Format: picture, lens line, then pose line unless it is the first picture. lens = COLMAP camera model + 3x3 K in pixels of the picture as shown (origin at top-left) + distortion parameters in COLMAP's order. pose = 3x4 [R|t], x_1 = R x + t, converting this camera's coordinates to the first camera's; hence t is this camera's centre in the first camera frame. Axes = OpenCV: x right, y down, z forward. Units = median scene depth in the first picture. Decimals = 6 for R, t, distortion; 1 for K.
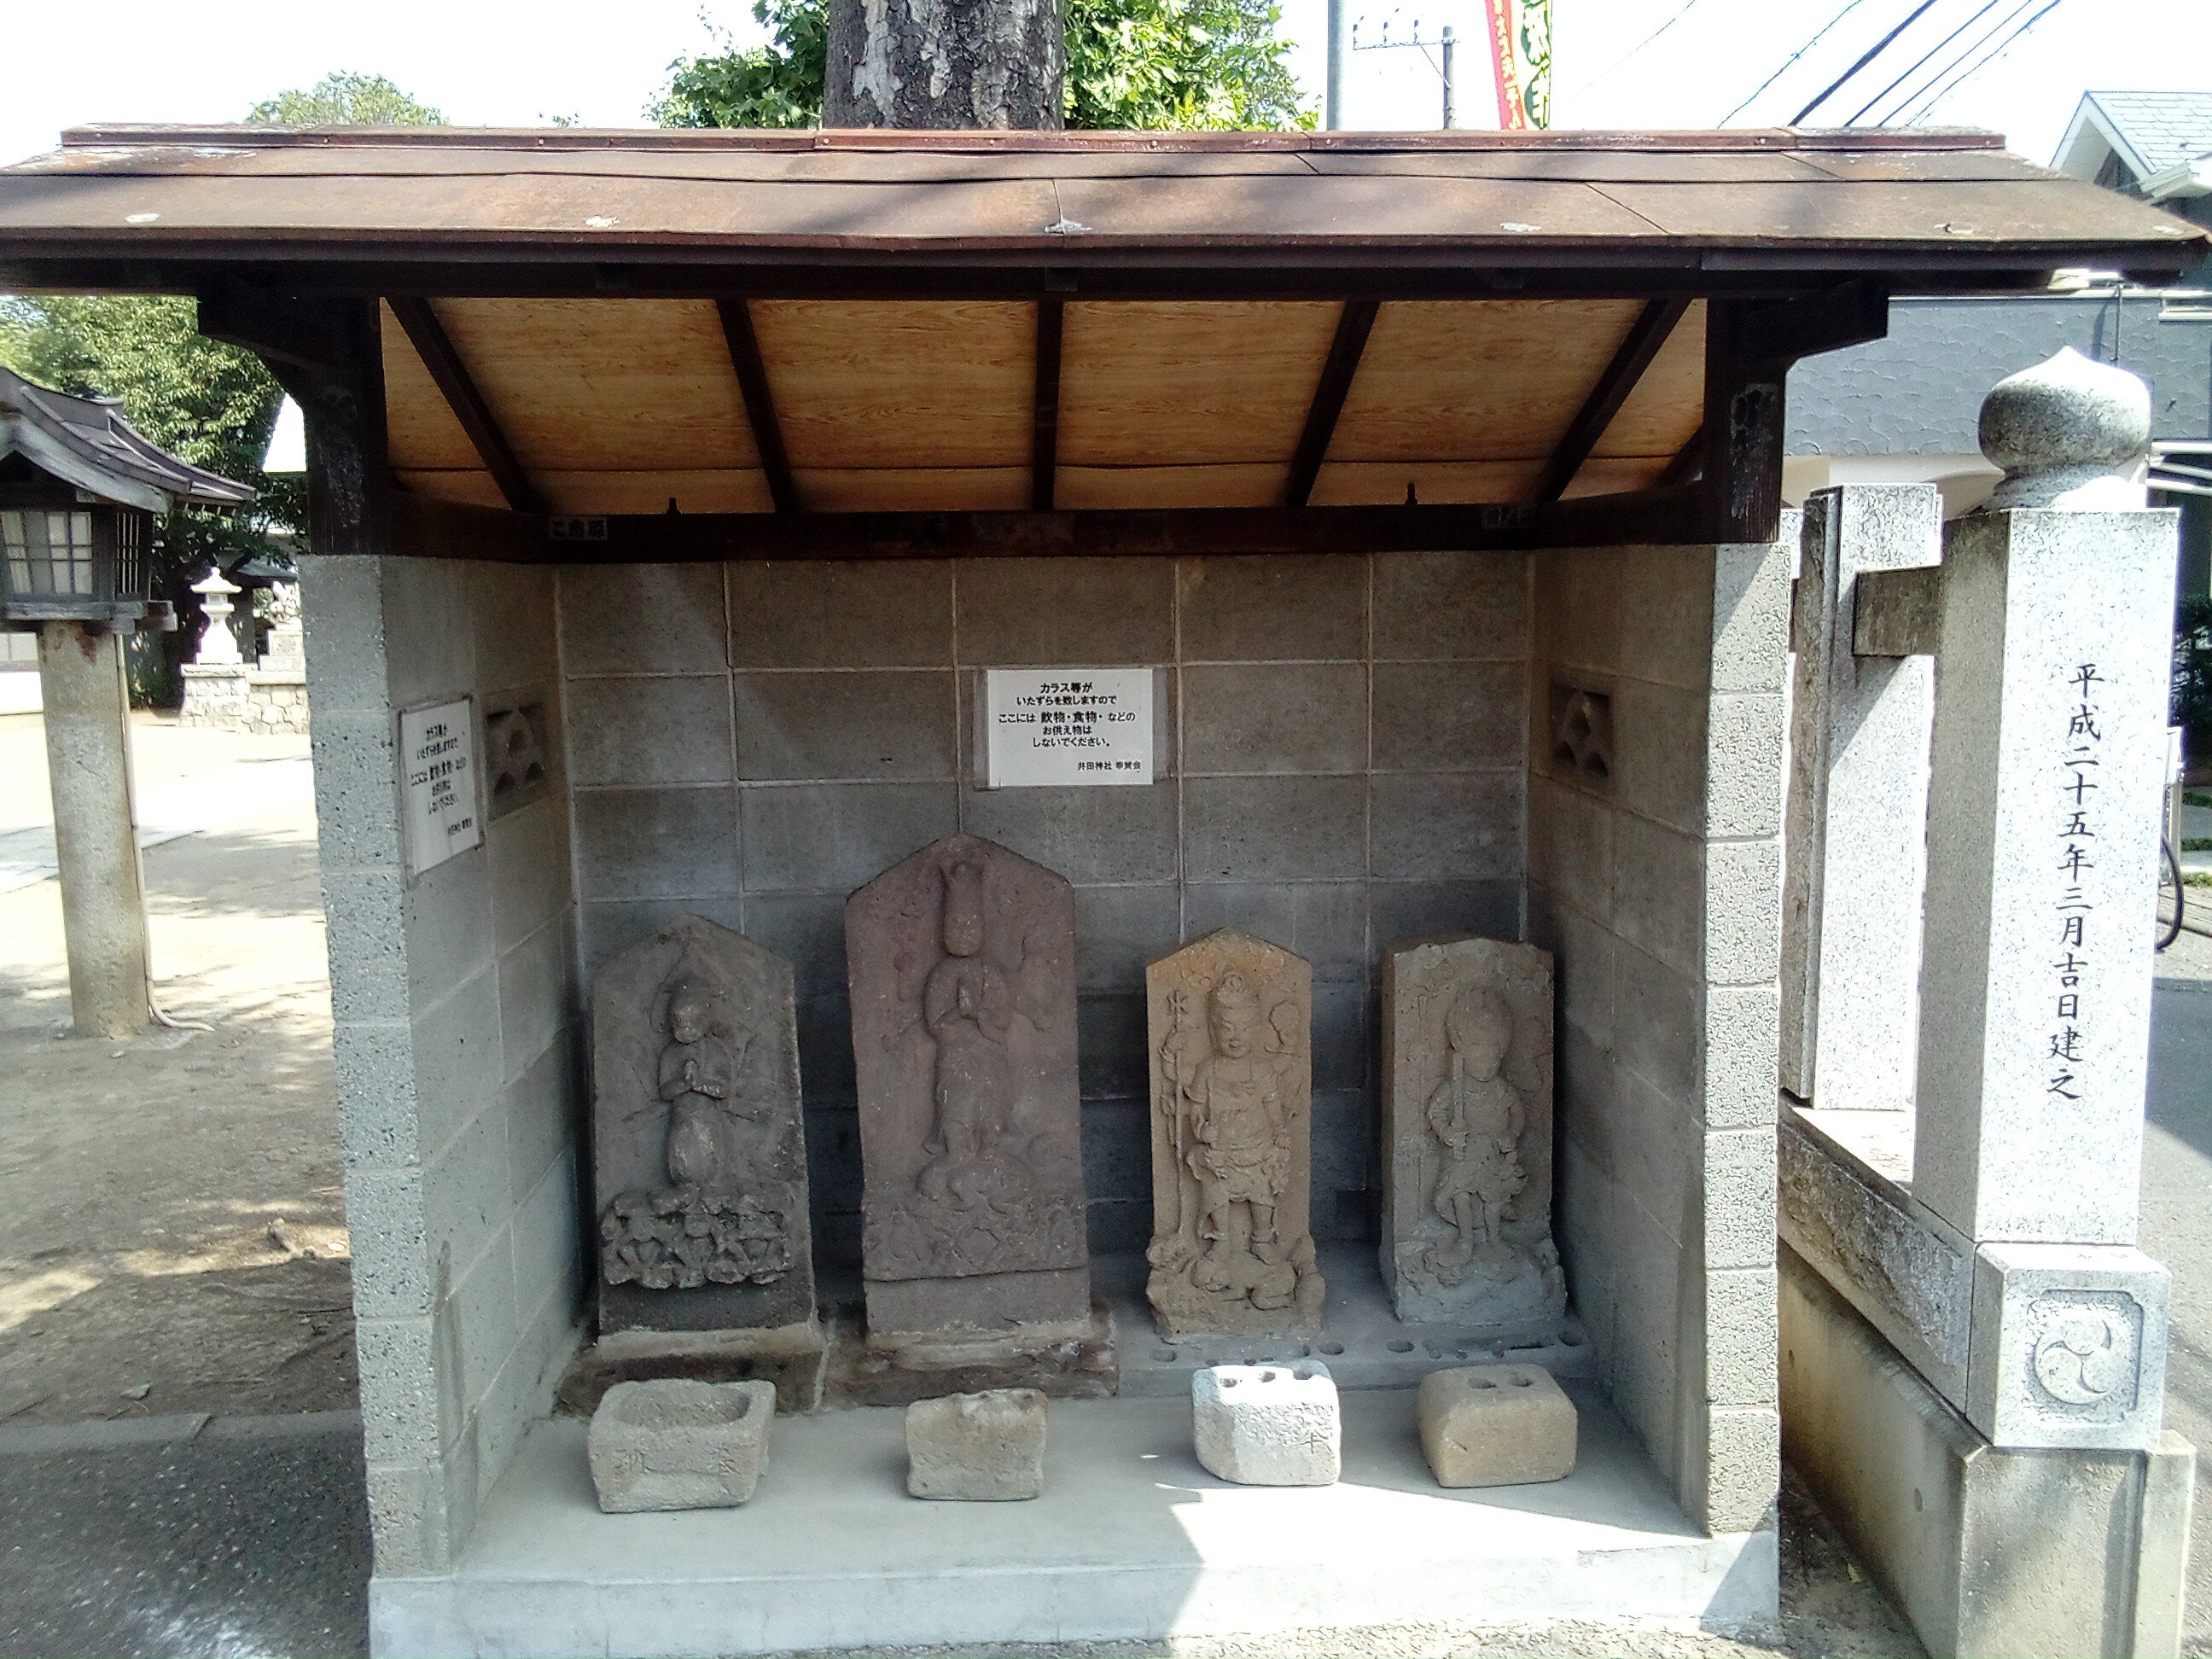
lens RADIAL K [[1841.6, 0, 1112.4], [0, 1841.6, 814.8], [0, 0, 1]] dist [0.055426, -0.079633]
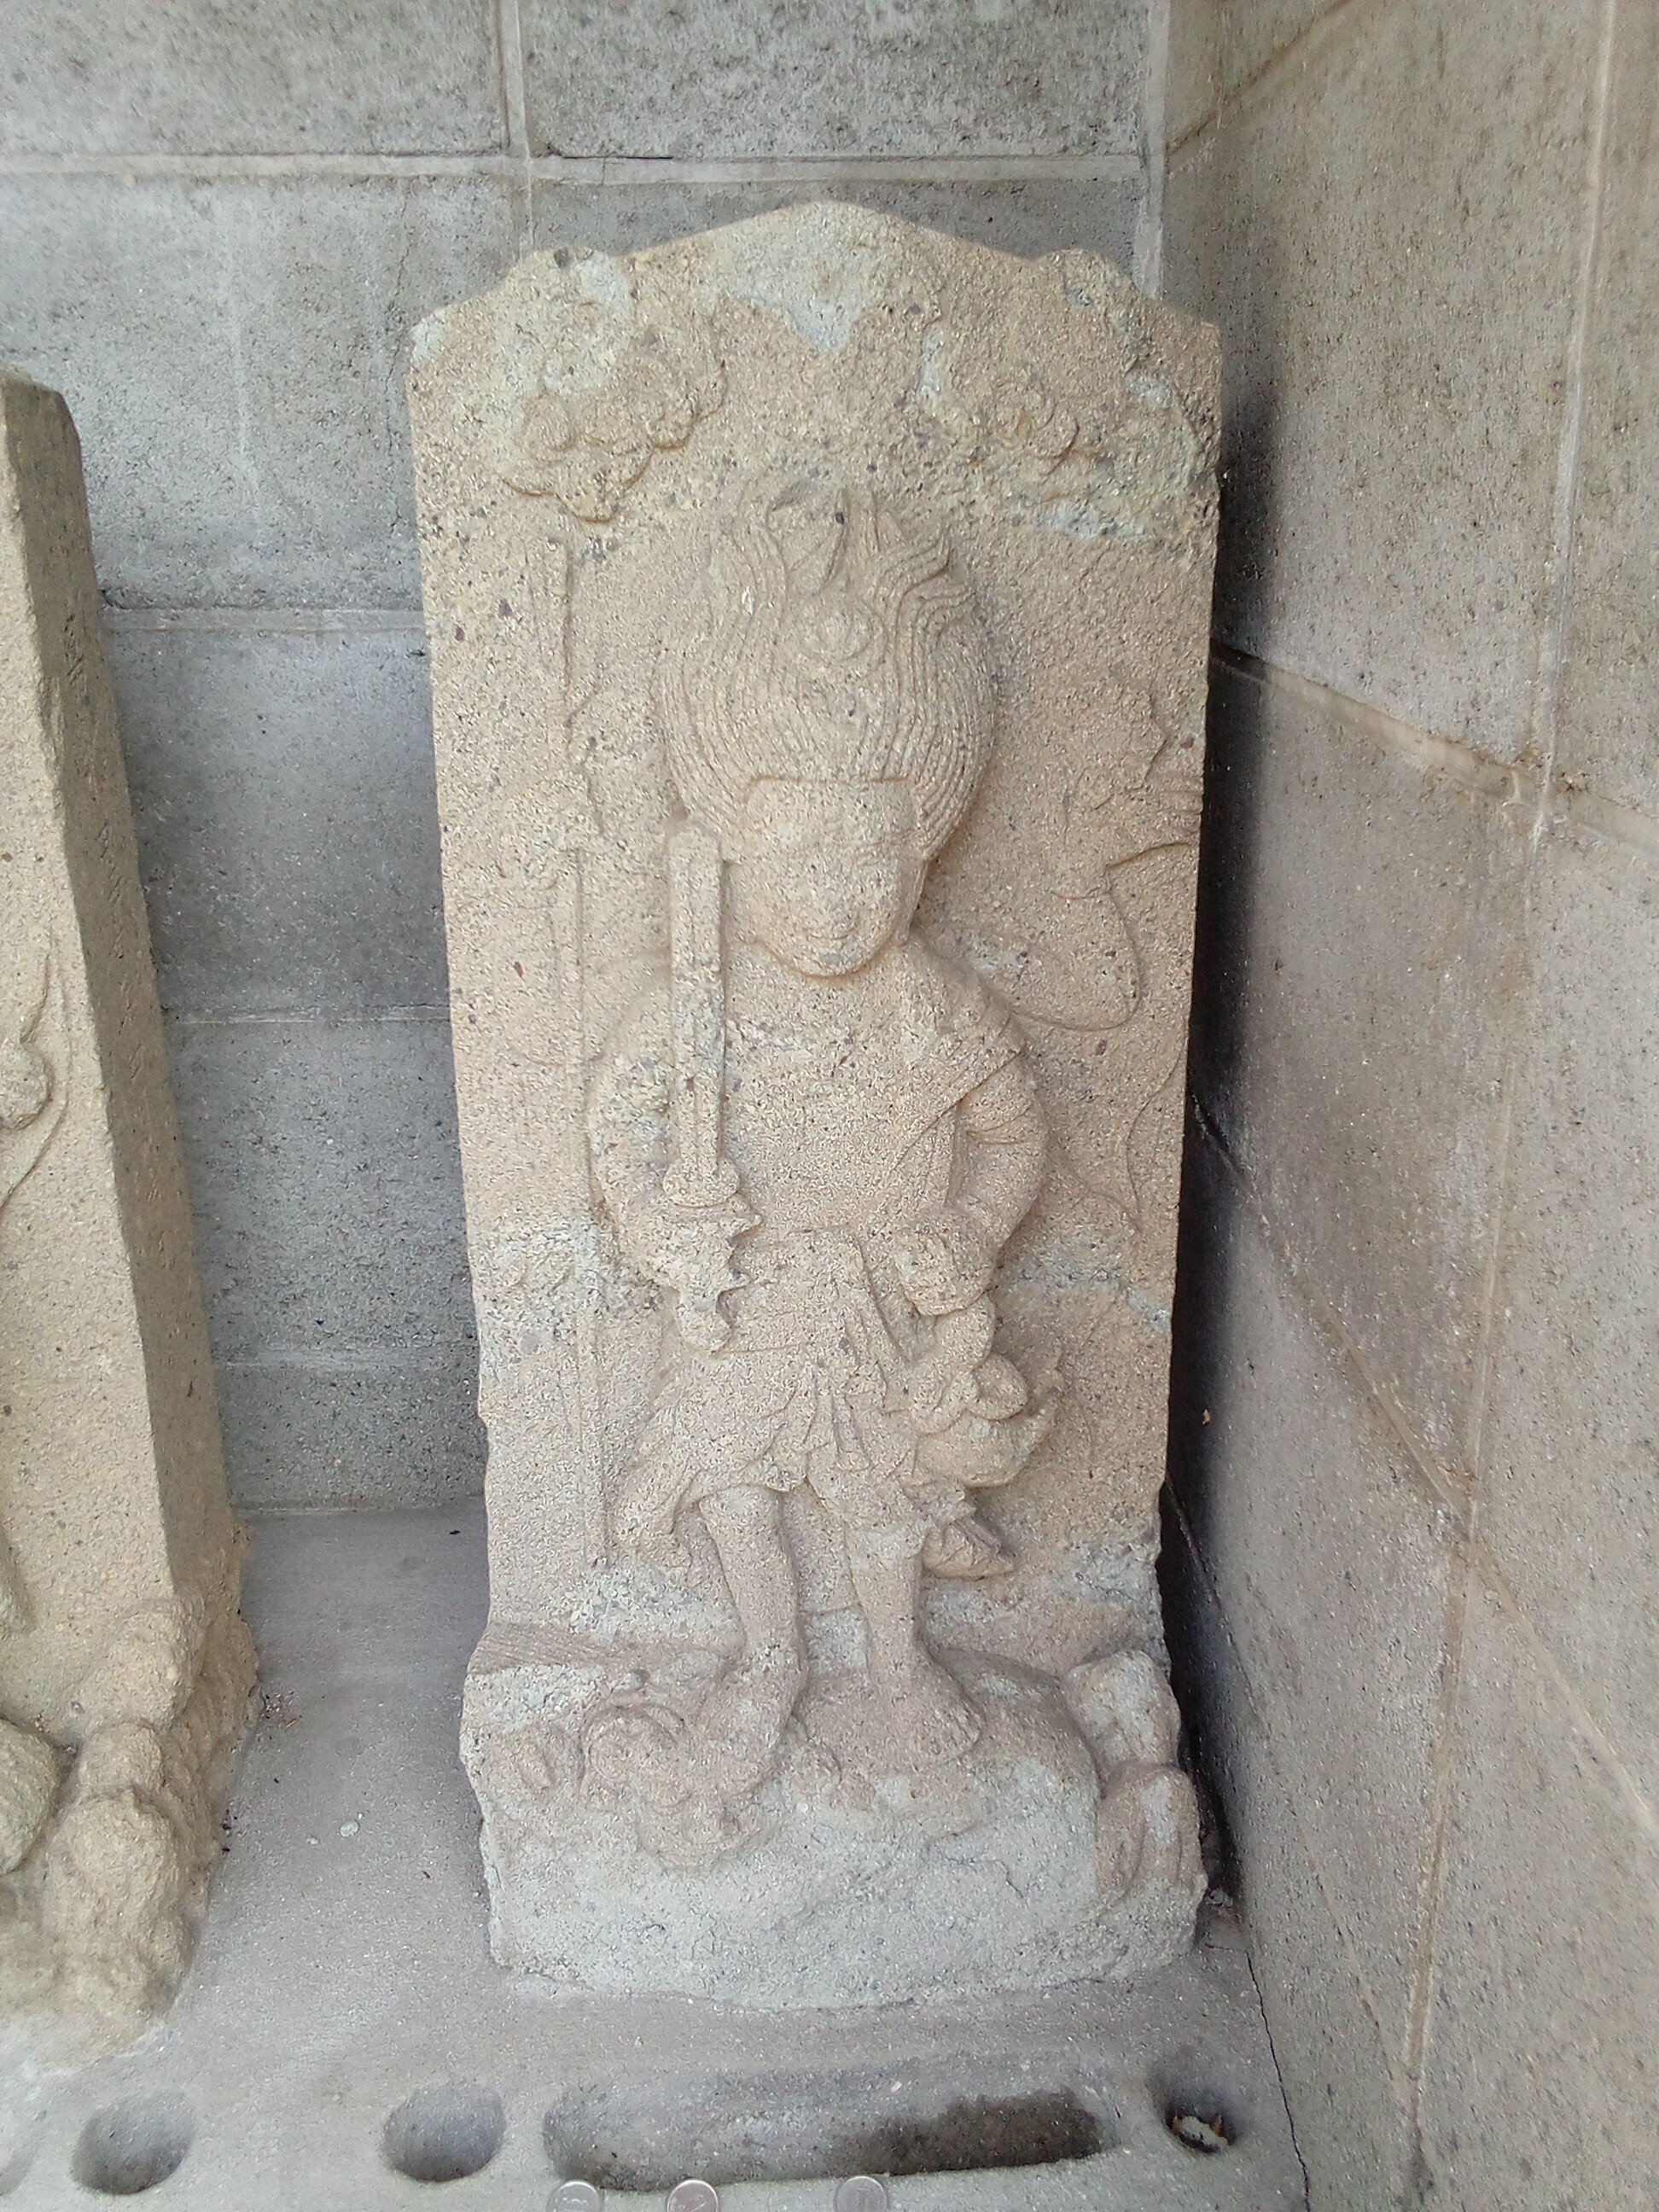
lens RADIAL K [[1841.6, 0, 841.1], [0, 1841.6, 1112.1], [0, 0, 1]] dist [0.055426, -0.079633]
pose [[0.999699, 0.013224, -0.020669, 0.204603], [-0.008750, 0.979099, 0.203195, 0.117179], [0.022924, -0.202953, 0.978920, 0.794703]]
